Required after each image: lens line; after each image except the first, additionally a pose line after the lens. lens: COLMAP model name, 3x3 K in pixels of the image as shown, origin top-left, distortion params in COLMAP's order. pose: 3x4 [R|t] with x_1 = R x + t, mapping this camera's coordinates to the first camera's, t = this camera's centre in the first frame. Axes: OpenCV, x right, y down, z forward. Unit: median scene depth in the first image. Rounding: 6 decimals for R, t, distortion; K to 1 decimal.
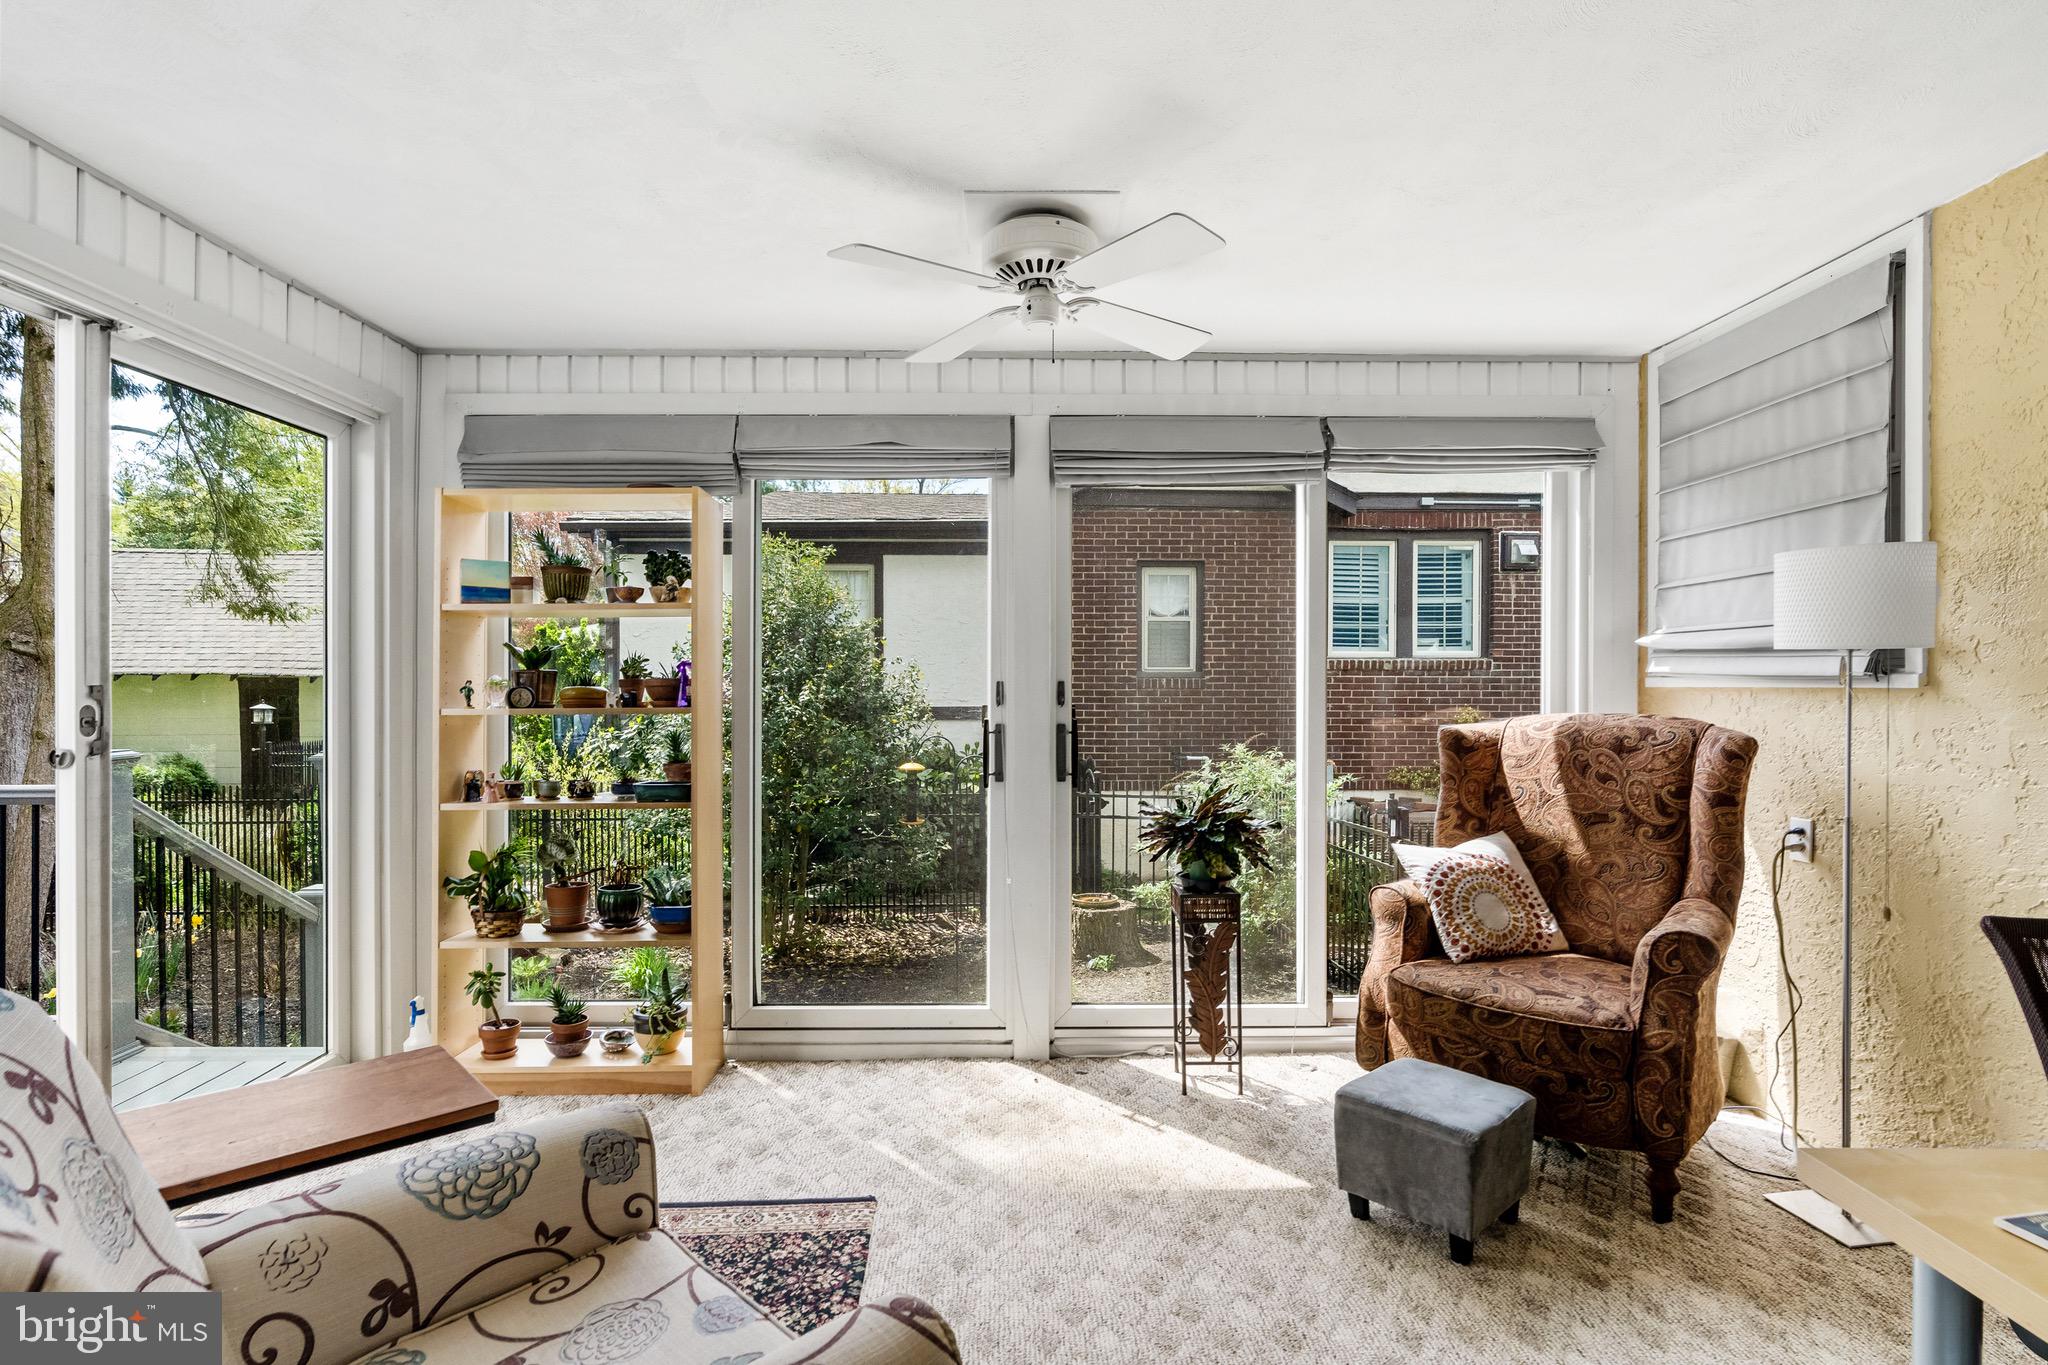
lens RADIAL K [[1015.7, 0, 1019.9], [0, 1015.7, 687.7], [0, 0, 1]] dist [-0.000775, -0.000011]
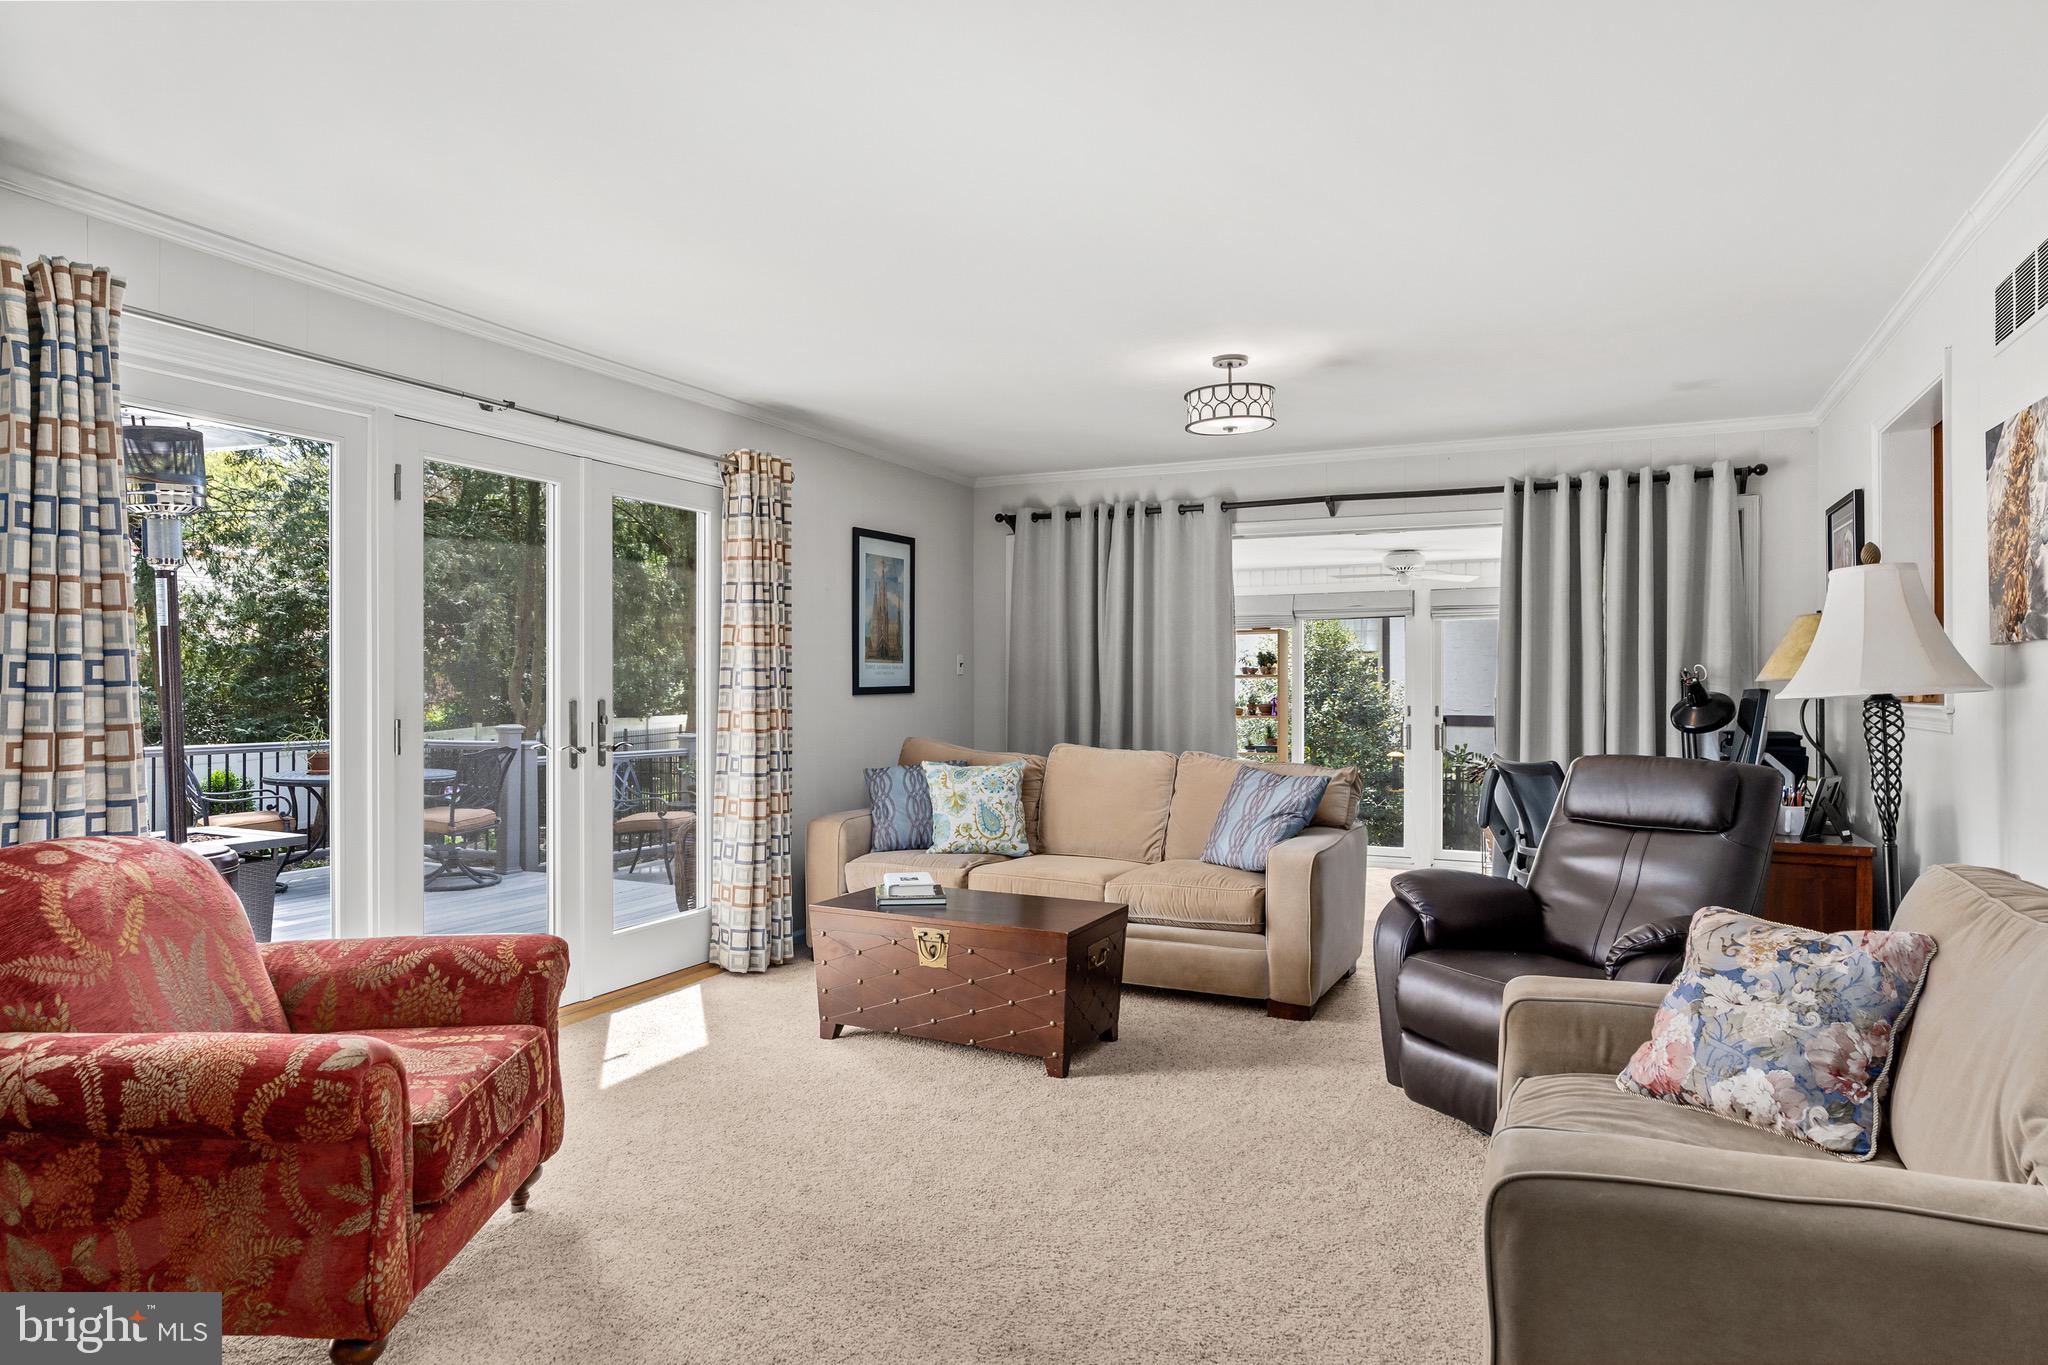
lens RADIAL K [[1241.2, 0, 1017.0], [0, 1241.2, 681.4], [0, 0, 1]] dist [-0.004698, -0.001172]
pose [[0.895167, 0.000249, -0.445732, 0.252858], [-0.002682, 0.999985, -0.004827, -0.025345], [0.445724, 0.005517, 0.895154, -1.088701]]
